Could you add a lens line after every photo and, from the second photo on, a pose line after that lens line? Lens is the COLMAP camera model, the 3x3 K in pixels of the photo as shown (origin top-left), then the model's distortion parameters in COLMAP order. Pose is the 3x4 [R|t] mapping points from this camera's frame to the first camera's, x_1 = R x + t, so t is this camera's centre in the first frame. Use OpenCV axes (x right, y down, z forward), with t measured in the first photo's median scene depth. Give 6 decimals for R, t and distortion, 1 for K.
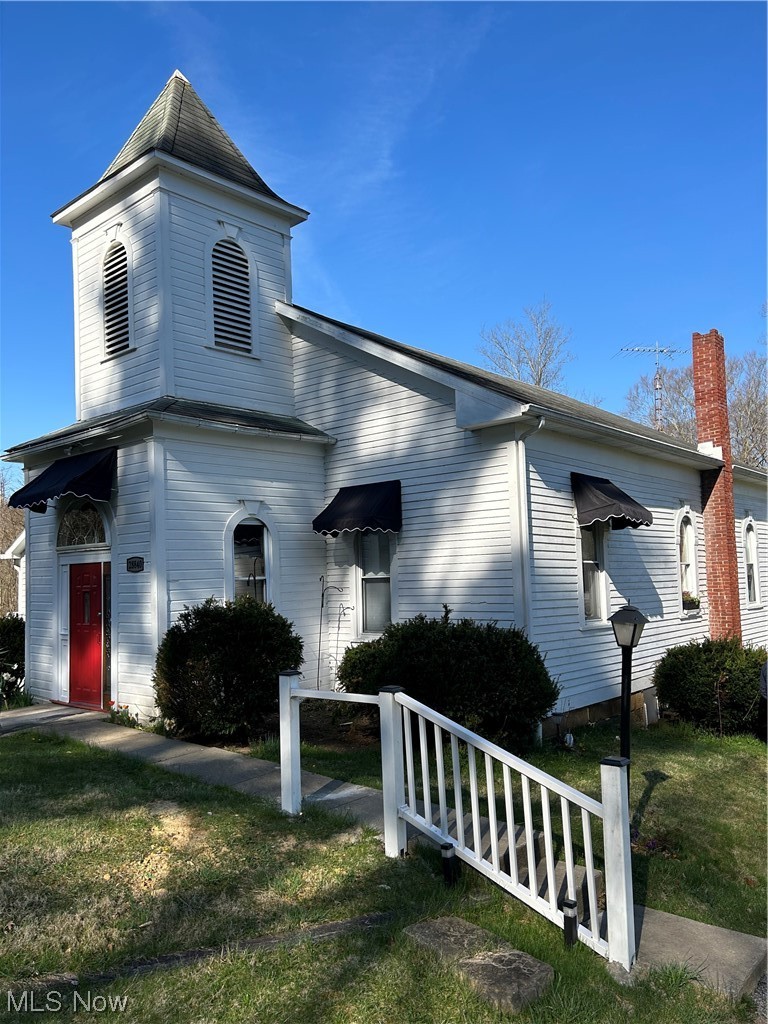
lens RADIAL K [[776.6, 0, 386.6], [0, 776.6, 509.8], [0, 0, 1]] dist [0.005297, -0.000635]
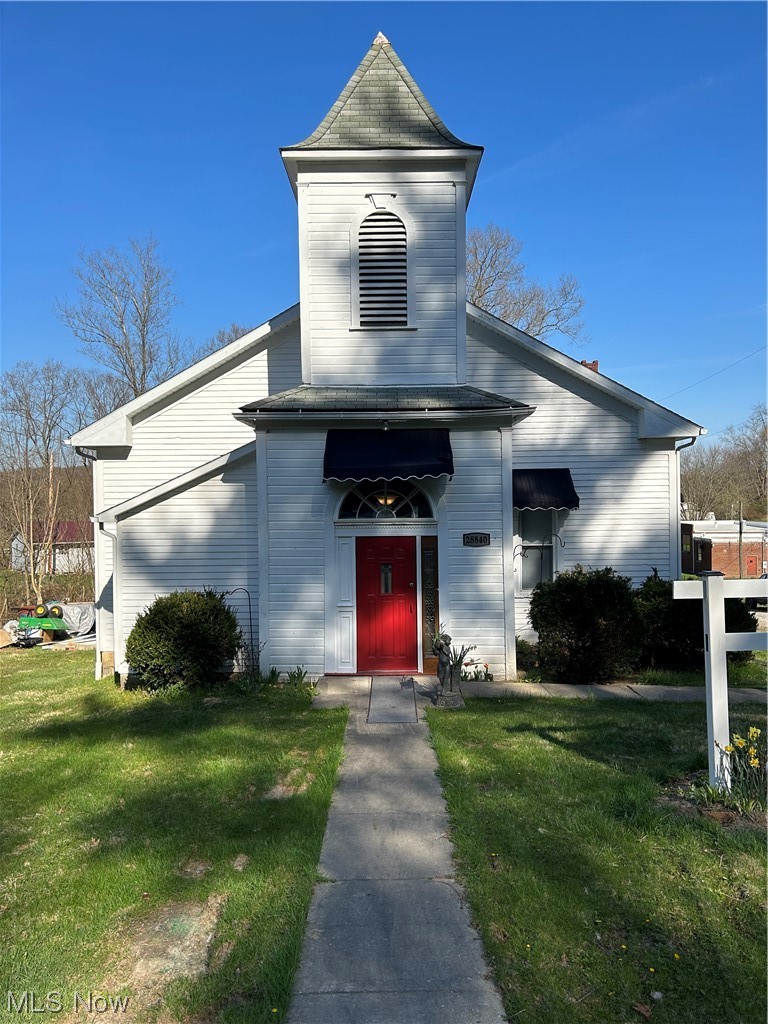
lens RADIAL K [[776.6, 0, 388.2], [0, 776.6, 512.8], [0, 0, 1]] dist [0.005297, -0.000635]
pose [[0.783469, 0.015490, 0.621238, -0.999689], [-0.066788, 0.995998, 0.059396, -0.022610], [-0.617831, -0.088026, 0.781368, 0.192852]]
